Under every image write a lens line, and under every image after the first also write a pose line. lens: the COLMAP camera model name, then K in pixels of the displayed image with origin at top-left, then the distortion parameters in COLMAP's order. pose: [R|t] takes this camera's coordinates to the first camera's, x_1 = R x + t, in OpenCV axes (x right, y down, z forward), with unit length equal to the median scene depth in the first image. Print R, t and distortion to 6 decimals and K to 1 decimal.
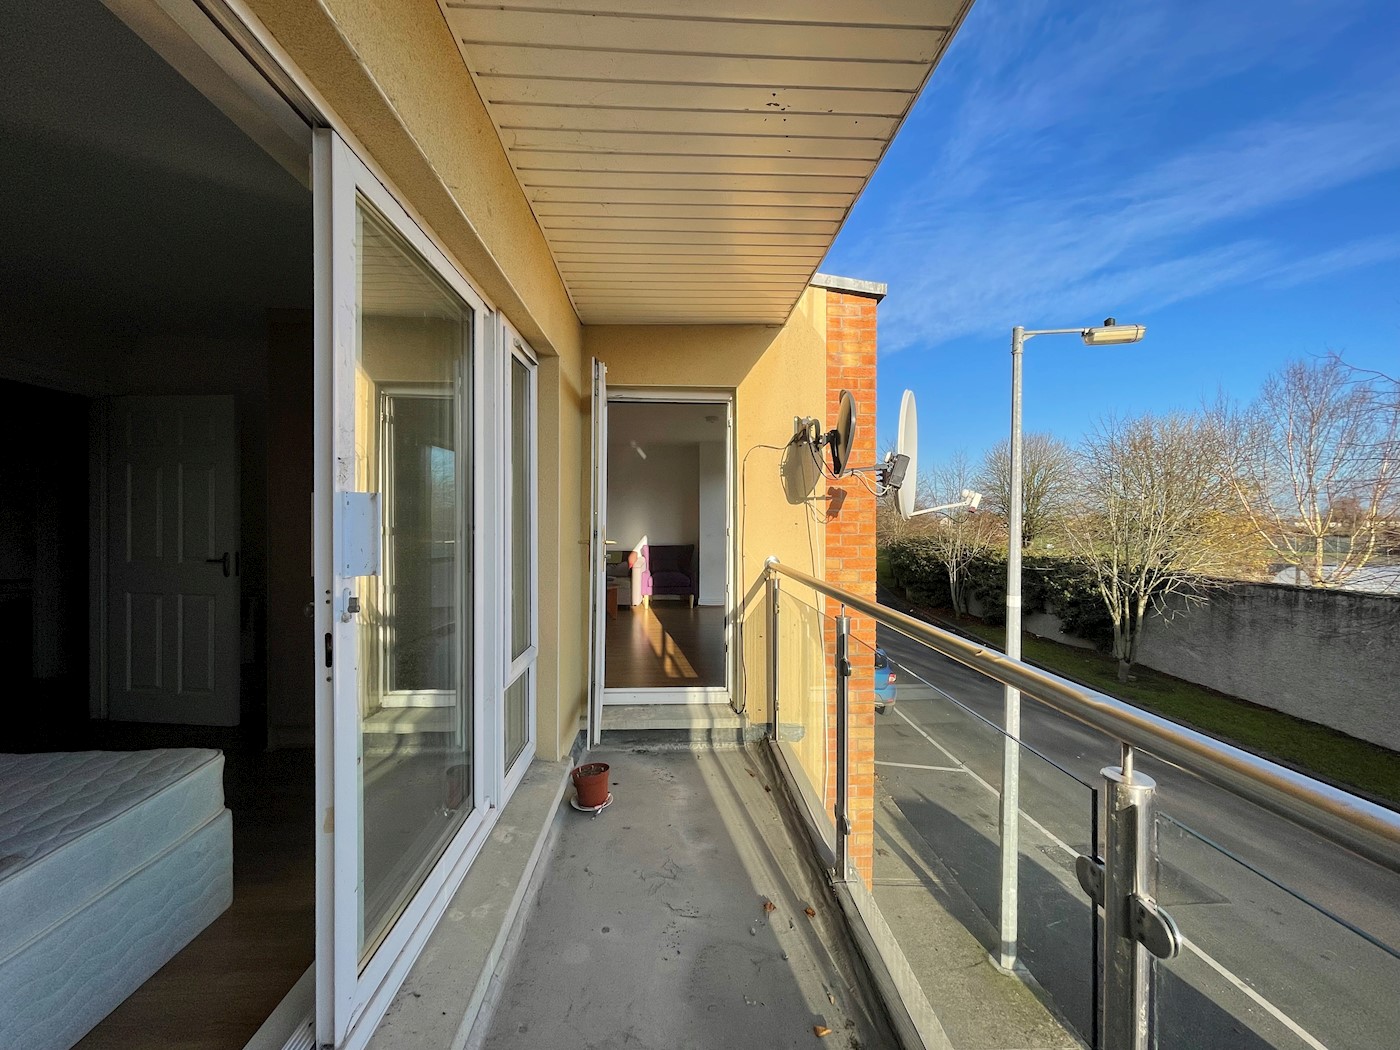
lens RADIAL K [[563.7, 0, 692.5], [0, 563.7, 524.6], [0, 0, 1]] dist [0.000969, -0.000512]
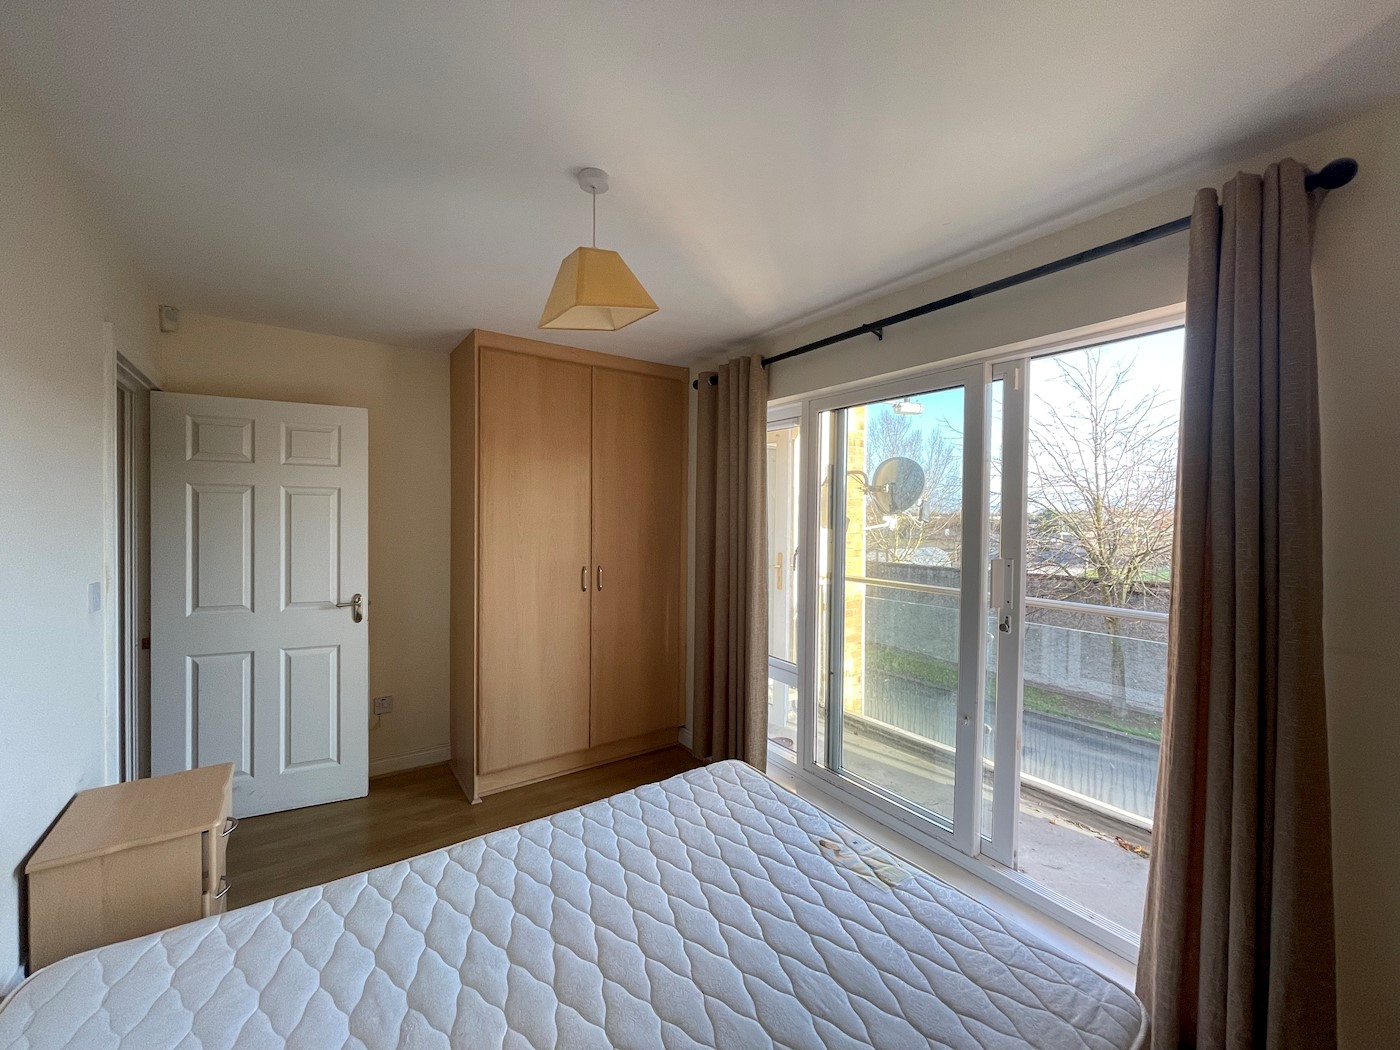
lens RADIAL K [[563.7, 0, 697.8], [0, 563.7, 527.3], [0, 0, 1]] dist [0.000969, -0.000512]
pose [[0.848351, -0.005163, 0.529410, -0.835846], [-0.005943, 0.999797, 0.019275, -0.068985], [-0.529401, -0.019498, 0.848147, 0.017633]]
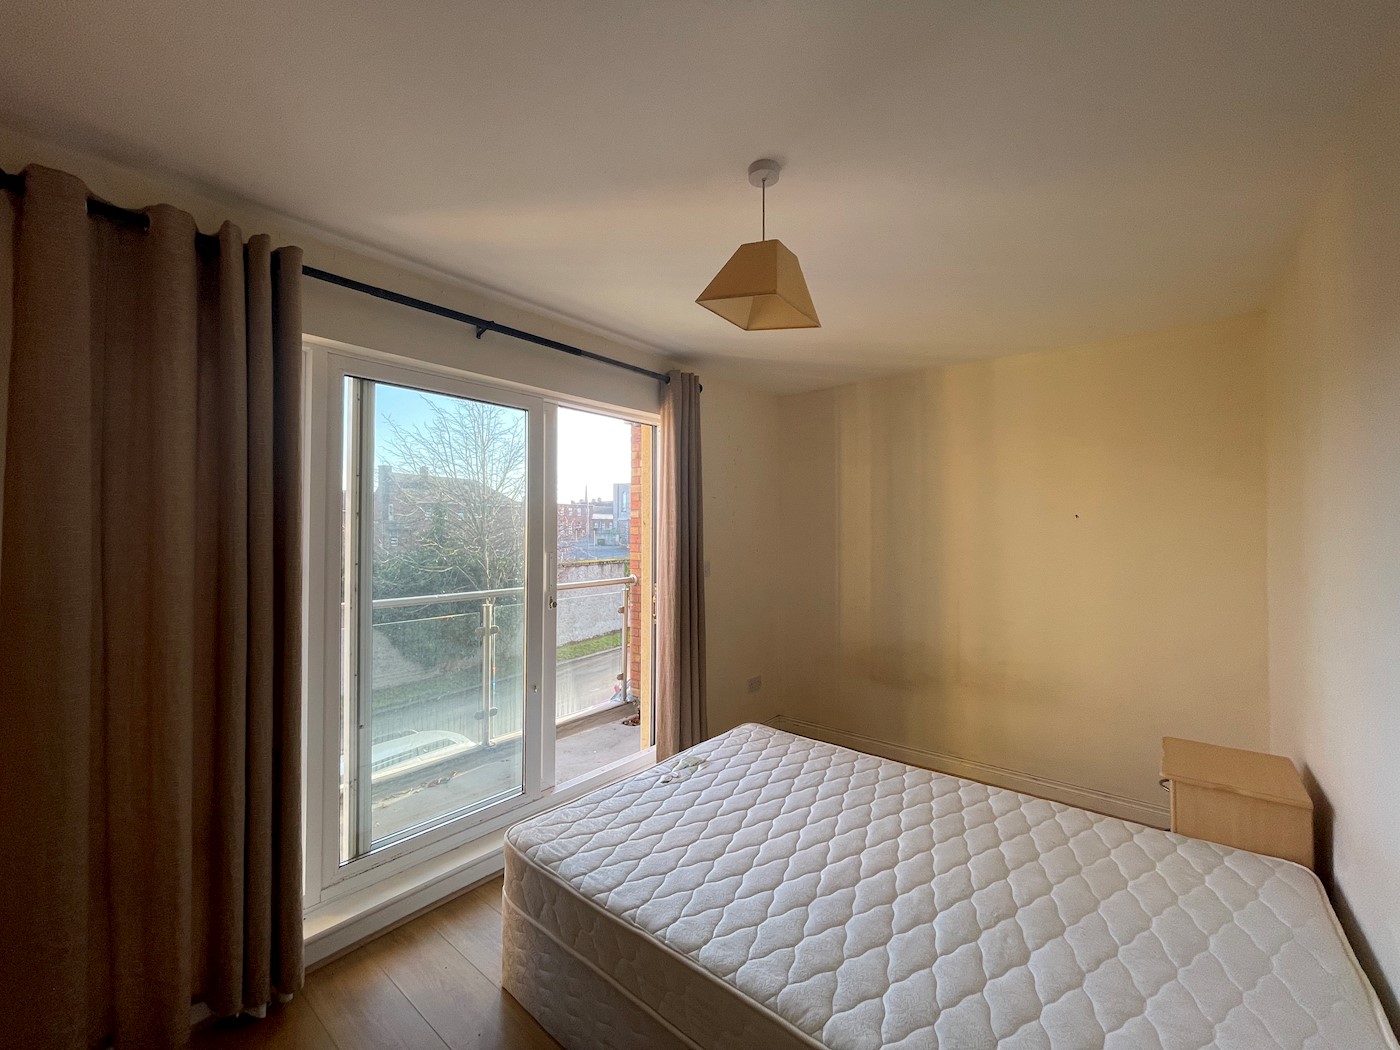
lens RADIAL K [[563.7, 0, 696.9], [0, 563.7, 524.8], [0, 0, 1]] dist [0.000969, -0.000512]
pose [[-0.741082, -0.000009, 0.671415, -0.922687], [0.001415, 0.999998, 0.001575, -0.065064], [-0.671413, 0.002117, -0.741080, 0.806914]]
